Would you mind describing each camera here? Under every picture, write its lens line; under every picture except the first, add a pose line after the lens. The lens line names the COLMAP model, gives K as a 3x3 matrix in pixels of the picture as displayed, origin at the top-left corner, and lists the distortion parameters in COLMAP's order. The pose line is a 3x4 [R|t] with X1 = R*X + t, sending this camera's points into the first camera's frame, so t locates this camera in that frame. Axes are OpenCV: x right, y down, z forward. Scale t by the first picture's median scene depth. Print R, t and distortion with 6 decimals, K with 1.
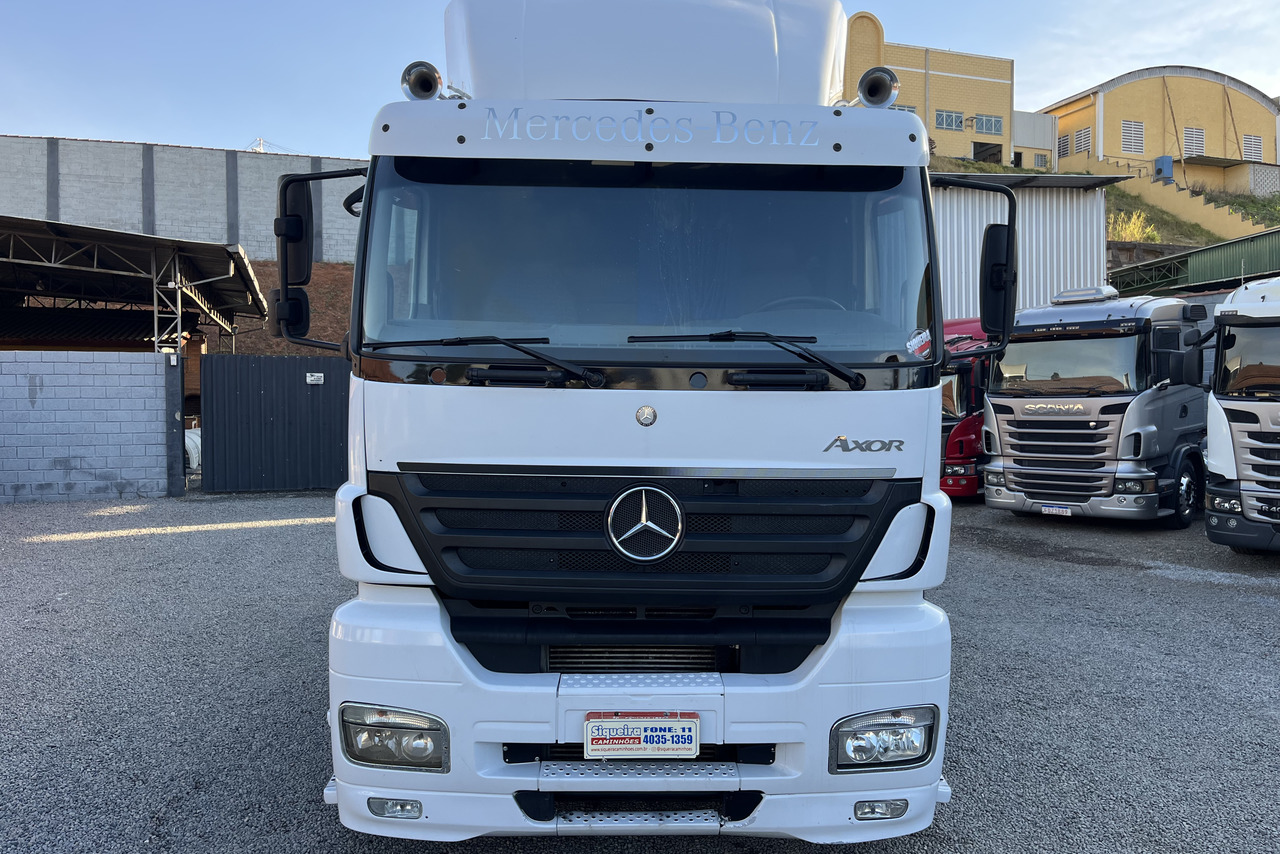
lens RADIAL K [[978.6, 0, 628.6], [0, 978.6, 425.5], [0, 0, 1]] dist [0.034863, -0.009574]
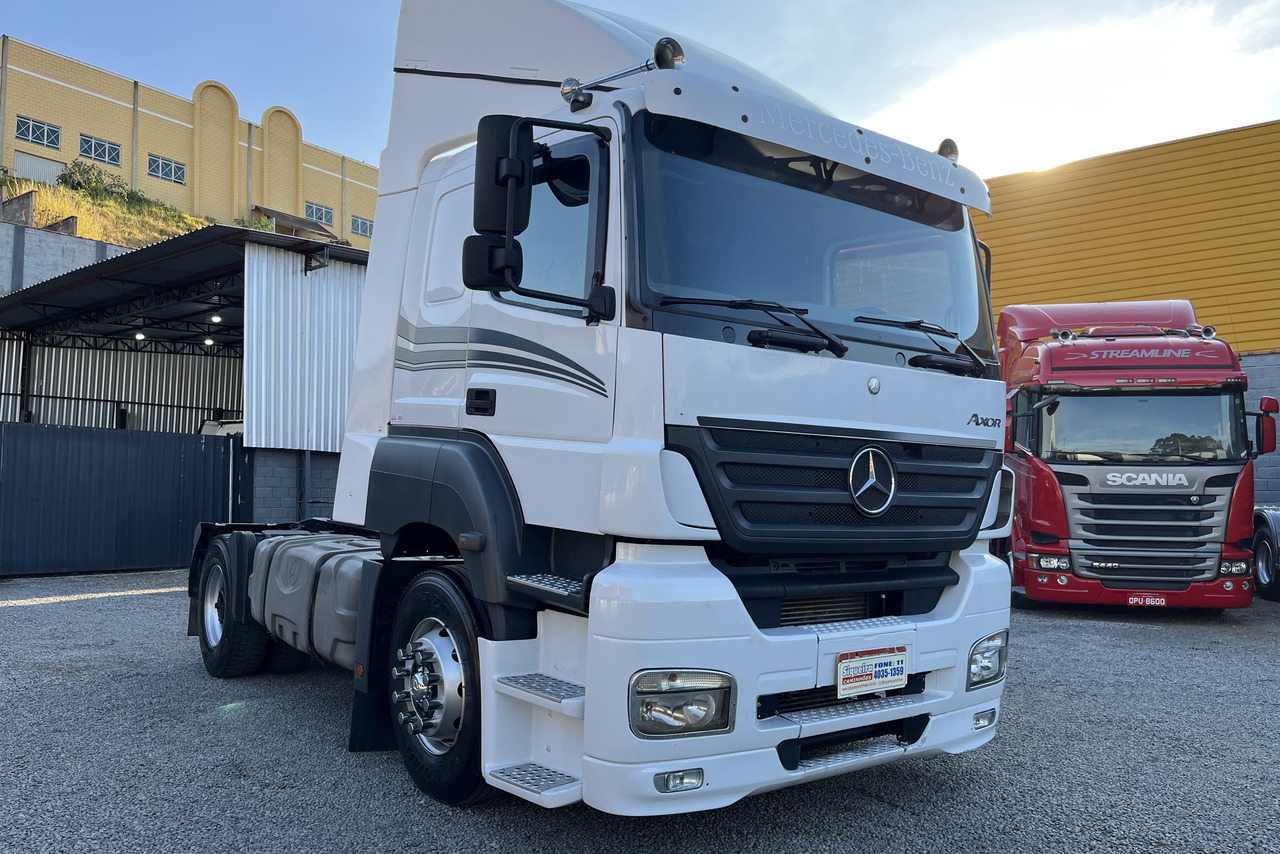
lens RADIAL K [[978.6, 0, 628.6], [0, 978.6, 425.5], [0, 0, 1]] dist [0.034863, -0.009574]
pose [[0.811450, 0.046465, 0.582572, -0.870481], [0.014141, 0.994982, -0.099054, 0.143997], [-0.584251, 0.088615, 0.806721, 0.237224]]
